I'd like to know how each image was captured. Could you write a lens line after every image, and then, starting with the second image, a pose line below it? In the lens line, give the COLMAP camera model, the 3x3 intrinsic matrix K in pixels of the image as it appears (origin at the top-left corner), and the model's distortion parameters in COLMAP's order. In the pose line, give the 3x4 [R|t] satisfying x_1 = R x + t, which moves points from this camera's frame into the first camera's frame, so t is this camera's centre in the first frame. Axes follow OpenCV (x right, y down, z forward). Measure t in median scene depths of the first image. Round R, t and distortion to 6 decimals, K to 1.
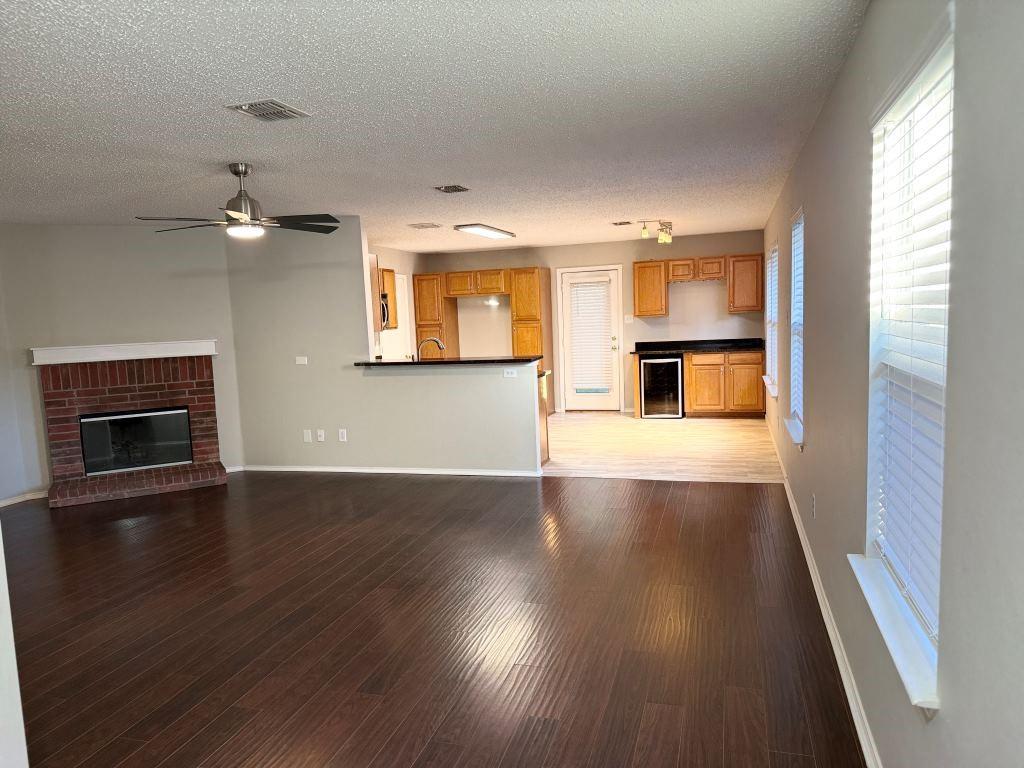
lens RADIAL K [[702.8, 0, 511.7], [0, 702.8, 389.0], [0, 0, 1]] dist [0.067164, -0.093700]
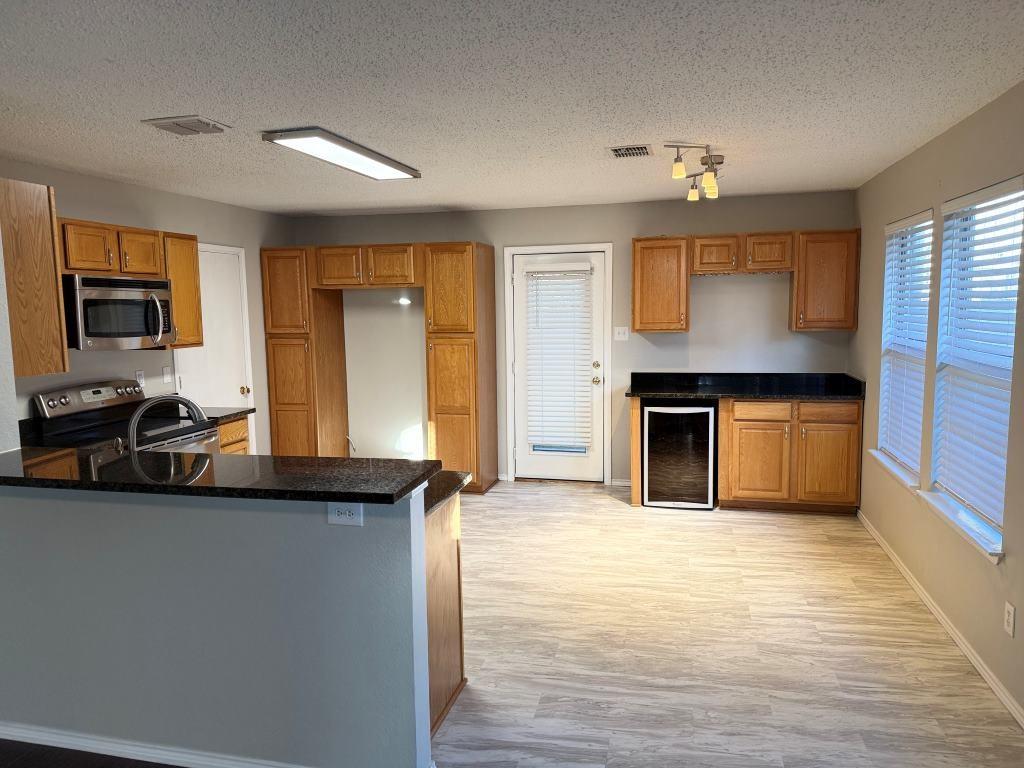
lens RADIAL K [[702.8, 0, 511.7], [0, 702.8, 389.0], [0, 0, 1]] dist [0.067164, -0.093700]
pose [[0.998237, 0.019421, 0.056080, 0.056067], [-0.020252, 0.999693, 0.014291, -0.084637], [-0.055785, -0.015402, 0.998324, 0.577782]]
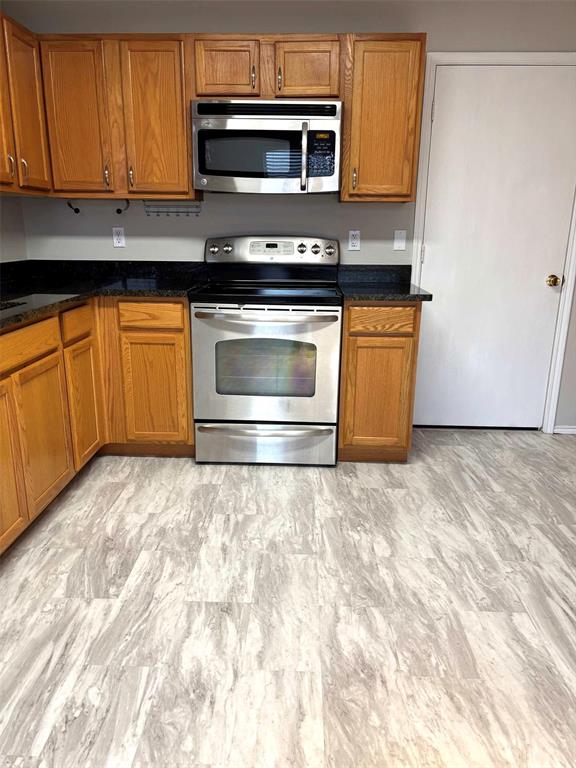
lens RADIAL K [[527.1, 0, 288.0], [0, 527.1, 384.0], [0, 0, 1]] dist [0.067164, -0.093700]
pose [[0.244315, 0.321514, -0.914844, 0.169653], [-0.115538, 0.946365, 0.301736, -0.090906], [0.962788, 0.031981, 0.268359, 1.108056]]
